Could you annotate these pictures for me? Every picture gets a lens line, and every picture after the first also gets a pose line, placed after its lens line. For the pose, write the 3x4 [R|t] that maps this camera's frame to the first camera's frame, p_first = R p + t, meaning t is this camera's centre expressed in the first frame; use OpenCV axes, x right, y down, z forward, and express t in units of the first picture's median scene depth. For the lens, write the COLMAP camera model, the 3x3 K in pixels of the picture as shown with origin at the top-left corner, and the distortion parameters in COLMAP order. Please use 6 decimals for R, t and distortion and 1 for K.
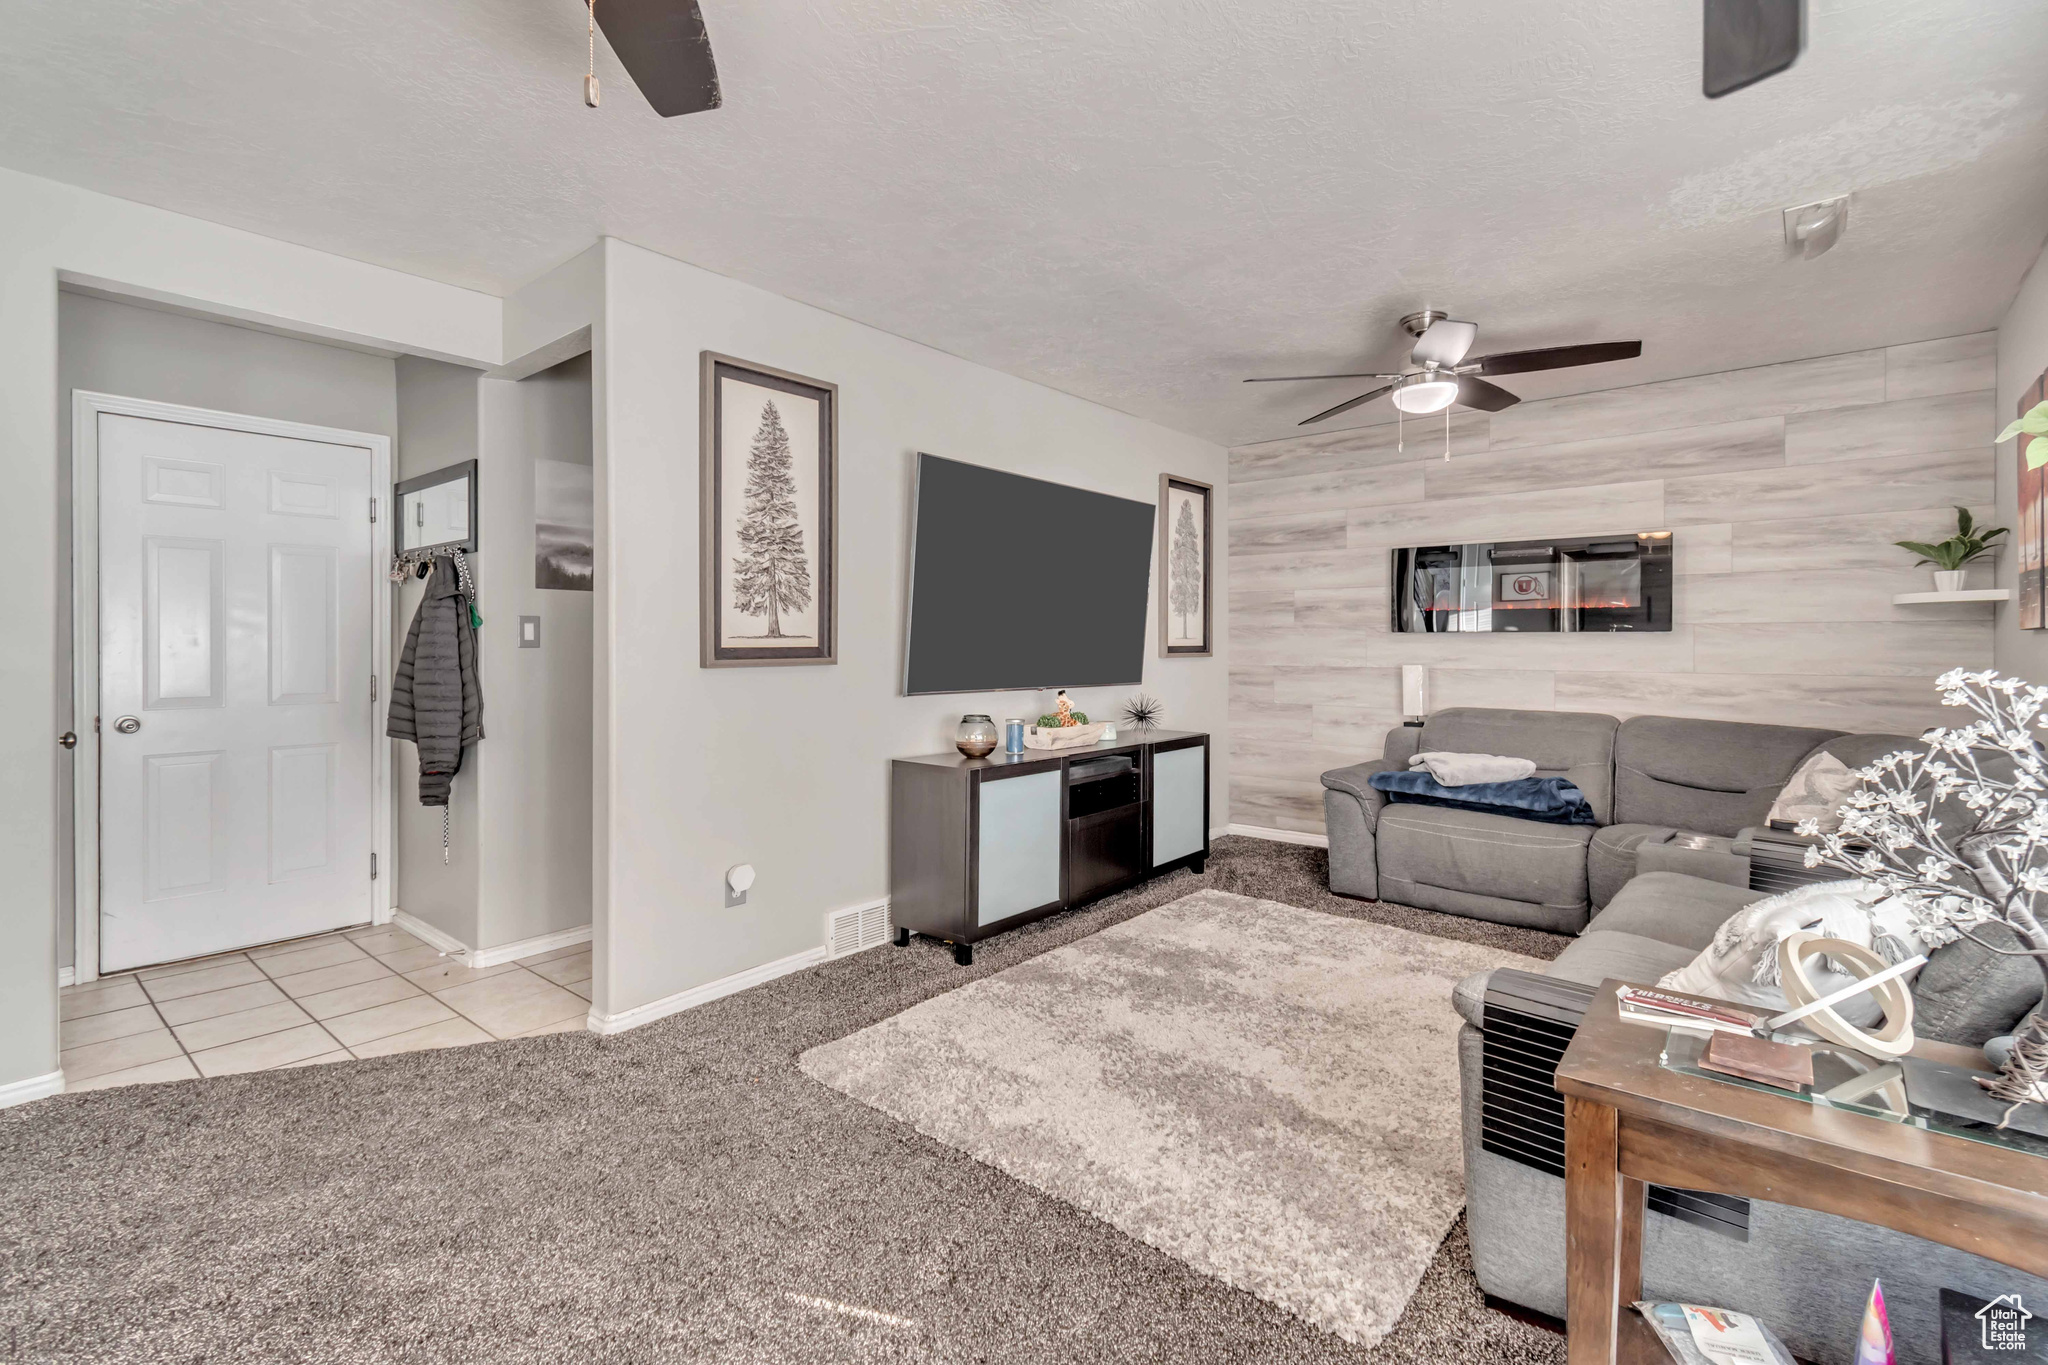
lens RADIAL K [[915.4, 0, 1027.0], [0, 915.4, 661.7], [0, 0, 1]] dist [0.014842, -0.000530]
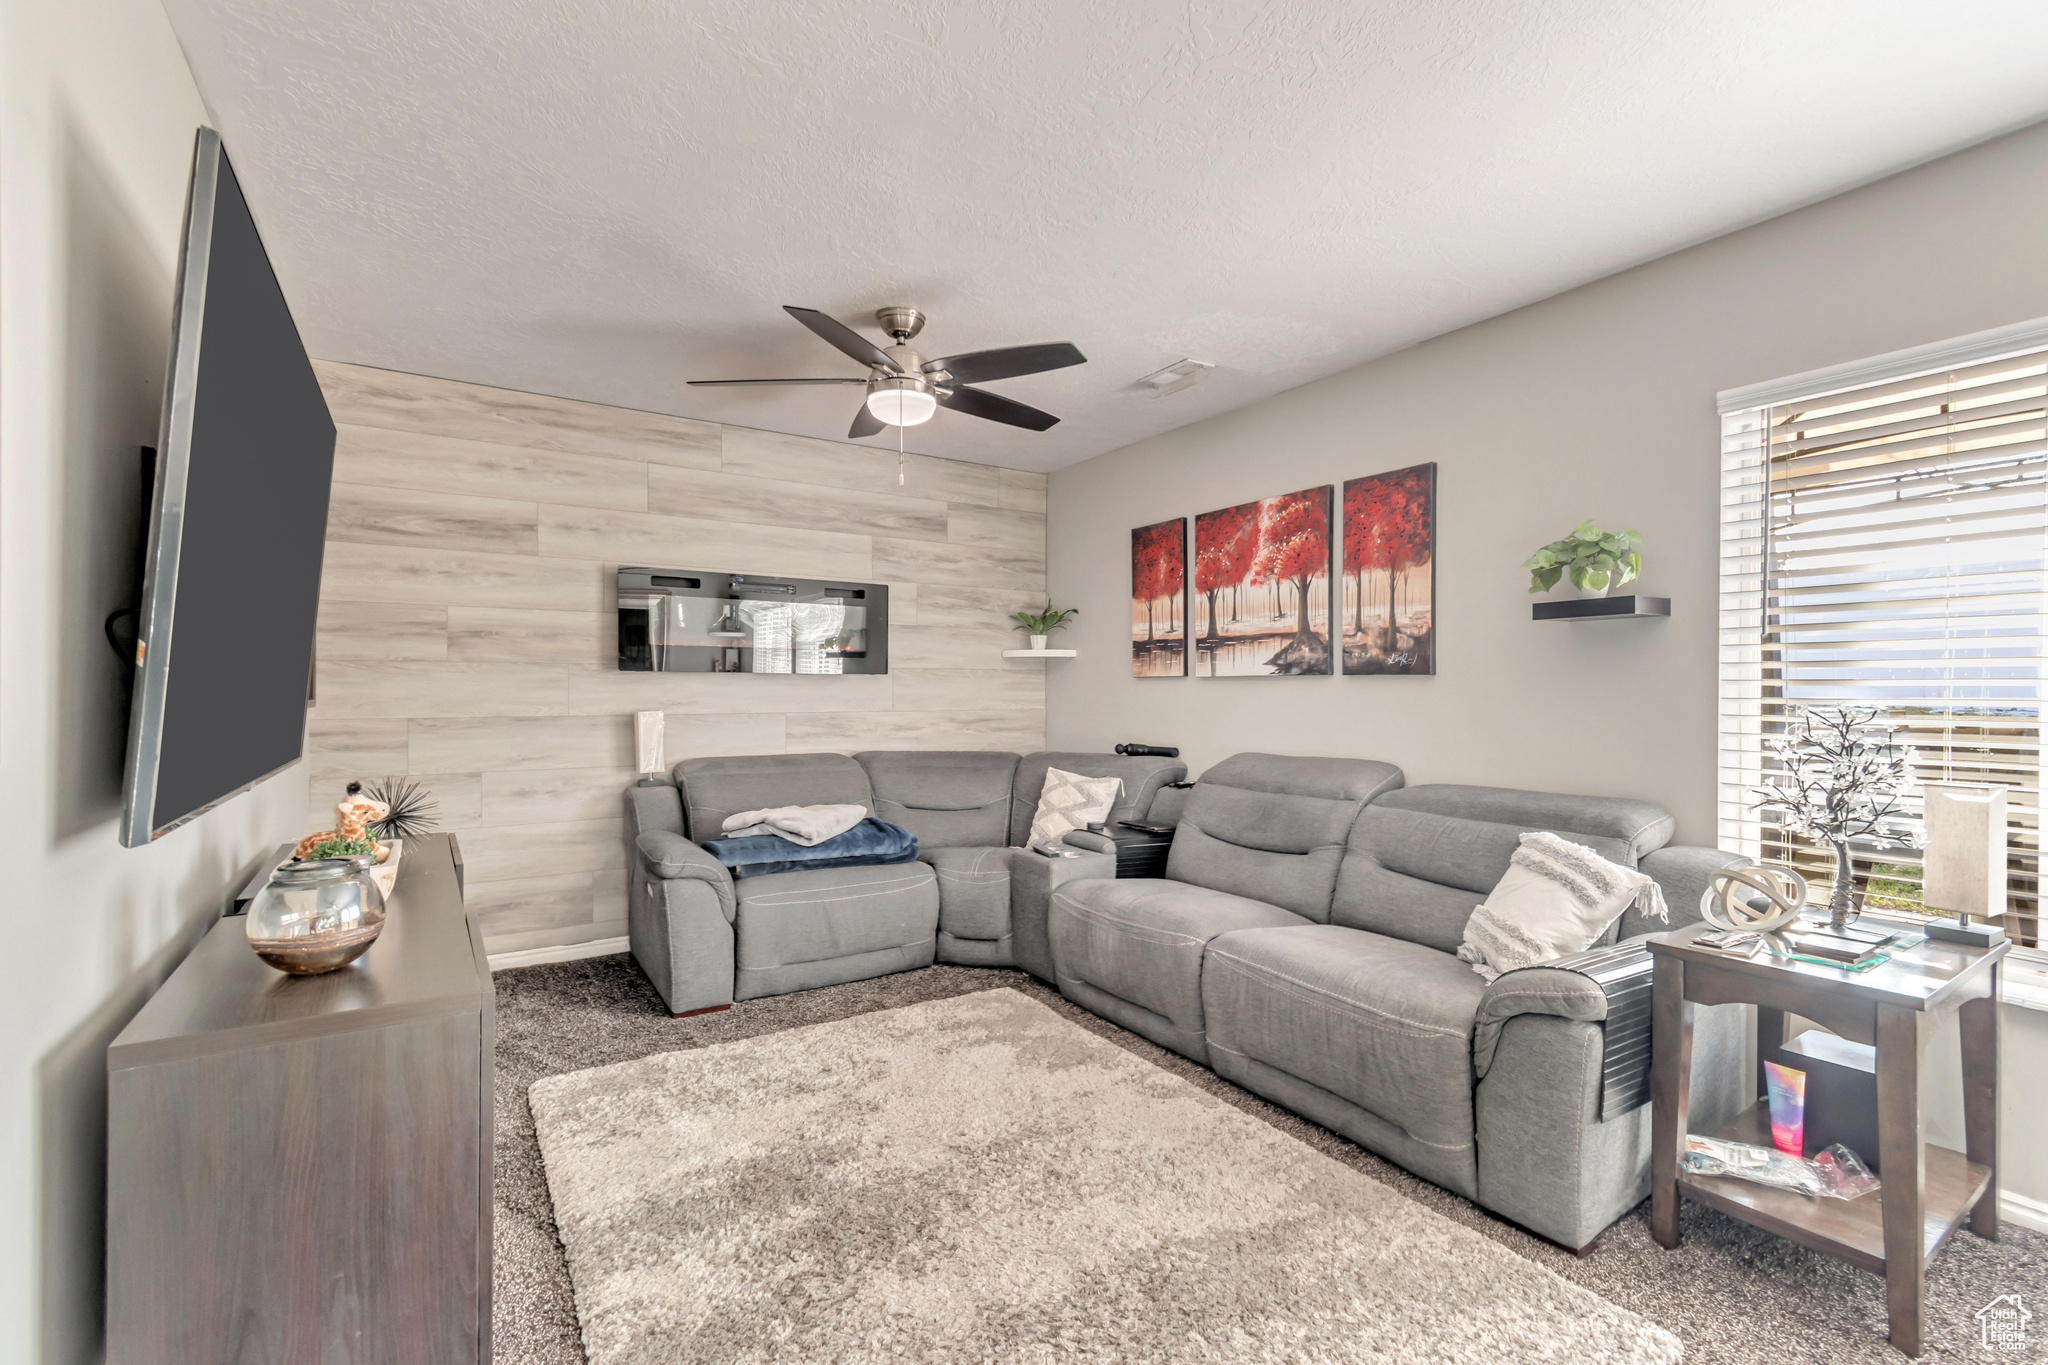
lens RADIAL K [[915.4, 0, 1025.1], [0, 915.4, 698.6], [0, 0, 1]] dist [0.014842, -0.000530]
pose [[0.282388, -0.013509, 0.959205, -0.318380], [0.017126, 0.999812, 0.009039, -0.010832], [-0.959147, 0.013875, 0.282566, 0.526392]]
